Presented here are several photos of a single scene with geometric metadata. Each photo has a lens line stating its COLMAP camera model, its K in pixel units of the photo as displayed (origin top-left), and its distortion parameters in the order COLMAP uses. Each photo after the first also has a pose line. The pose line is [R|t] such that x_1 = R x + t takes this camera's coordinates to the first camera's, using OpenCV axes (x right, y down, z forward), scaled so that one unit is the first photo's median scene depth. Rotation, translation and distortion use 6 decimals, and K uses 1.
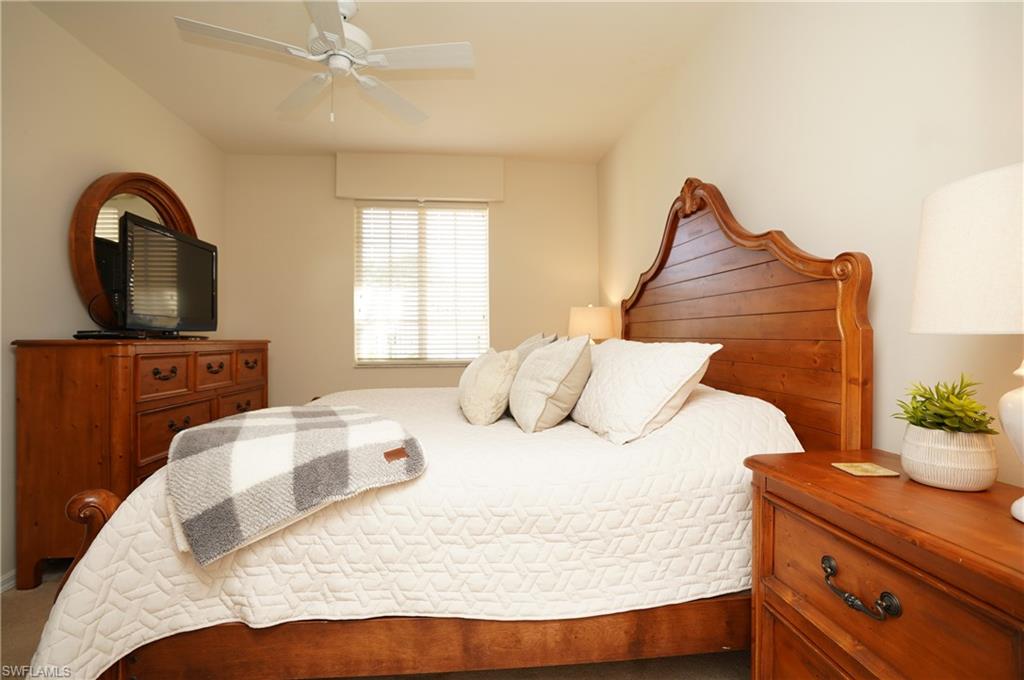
lens RADIAL K [[467.7, 0, 503.1], [0, 467.7, 340.5], [0, 0, 1]] dist [-0.072637, 0.021373]
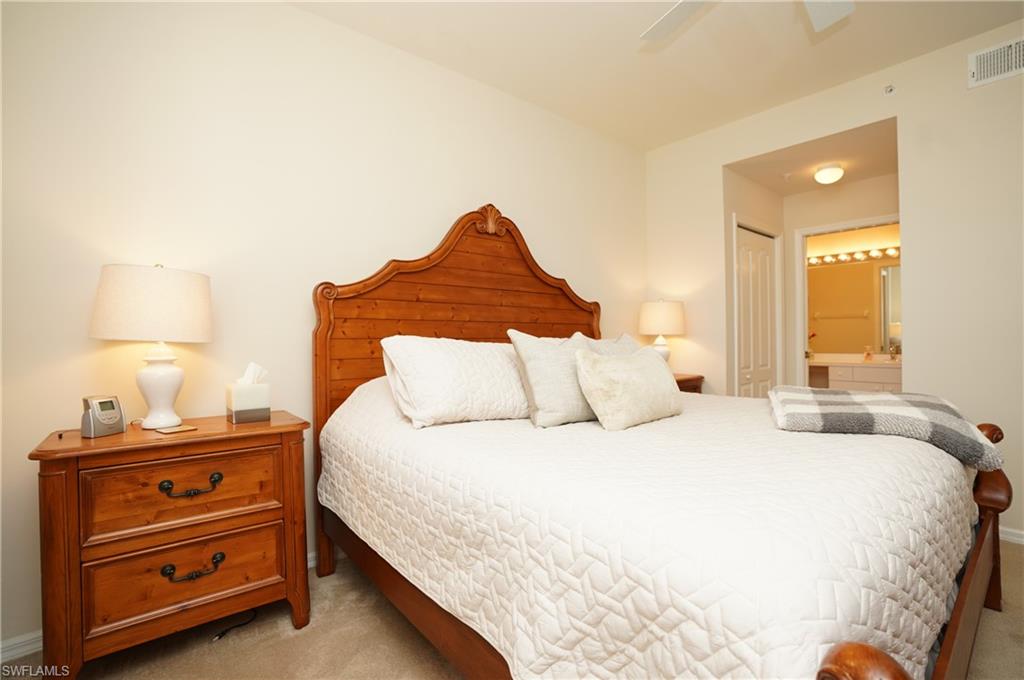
lens RADIAL K [[467.7, 0, 503.1], [0, 467.7, 340.5], [0, 0, 1]] dist [-0.072637, 0.021373]
pose [[-0.537475, 0.008902, 0.843233, -0.335633], [0.017616, 0.999845, 0.000673, 0.000599], [-0.843096, 0.015216, -0.537548, 0.868296]]
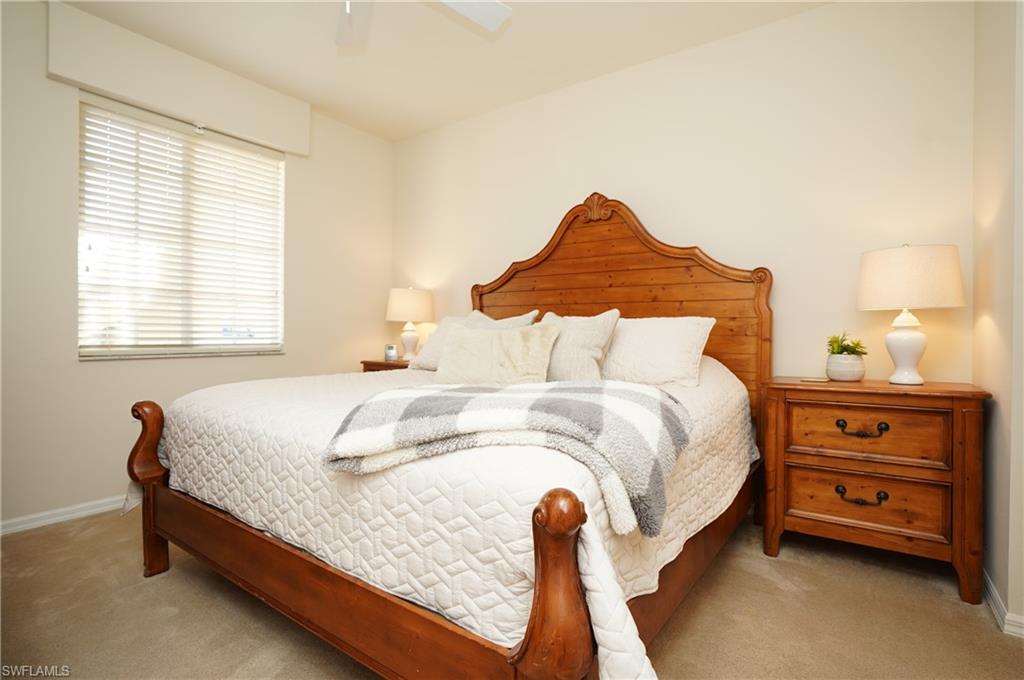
lens RADIAL K [[495.1, 0, 514.9], [0, 495.1, 338.7], [0, 0, 1]] dist [-0.070732, 0.034579]
pose [[0.669751, -0.001670, 0.742584, -0.403347], [-0.003660, 0.999978, 0.005550, 0.023939], [-0.742577, -0.006435, 0.669730, 0.133623]]
